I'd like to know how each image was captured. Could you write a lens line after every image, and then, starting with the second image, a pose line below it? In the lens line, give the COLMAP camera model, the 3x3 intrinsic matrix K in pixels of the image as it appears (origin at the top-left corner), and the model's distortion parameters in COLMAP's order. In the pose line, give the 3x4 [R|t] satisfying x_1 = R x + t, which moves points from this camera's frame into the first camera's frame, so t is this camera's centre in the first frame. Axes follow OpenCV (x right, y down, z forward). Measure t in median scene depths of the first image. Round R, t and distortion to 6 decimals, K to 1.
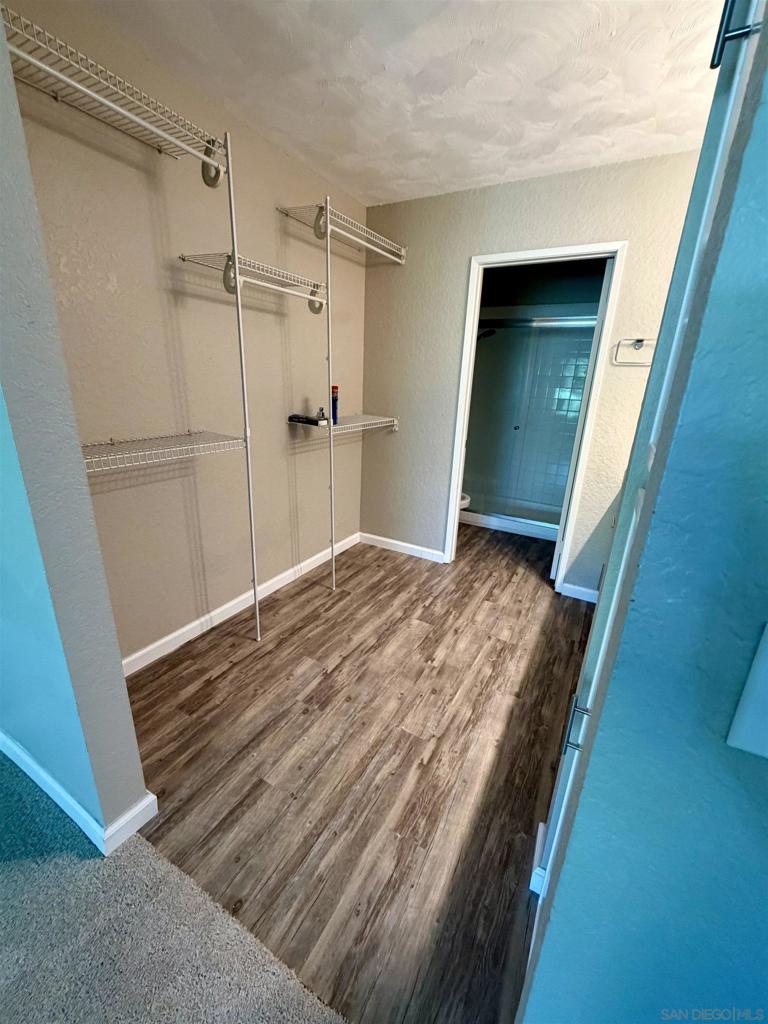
lens RADIAL K [[416.2, 0, 383.3], [0, 416.2, 512.6], [0, 0, 1]] dist [-0.000301, 0.000422]
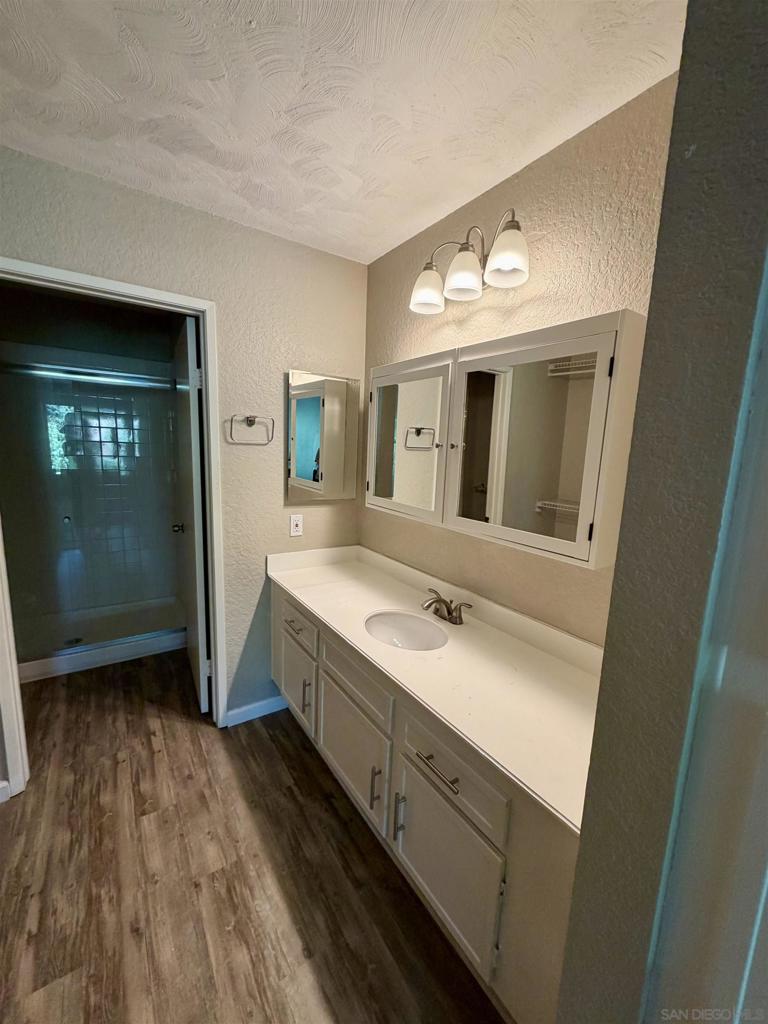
lens RADIAL K [[416.2, 0, 383.1], [0, 416.2, 511.2], [0, 0, 1]] dist [-0.000301, 0.000422]
pose [[0.448998, -0.165647, 0.878044, -0.056089], [0.259154, 0.964569, 0.049449, -0.159383], [-0.855126, 0.205346, 0.476018, 0.317562]]
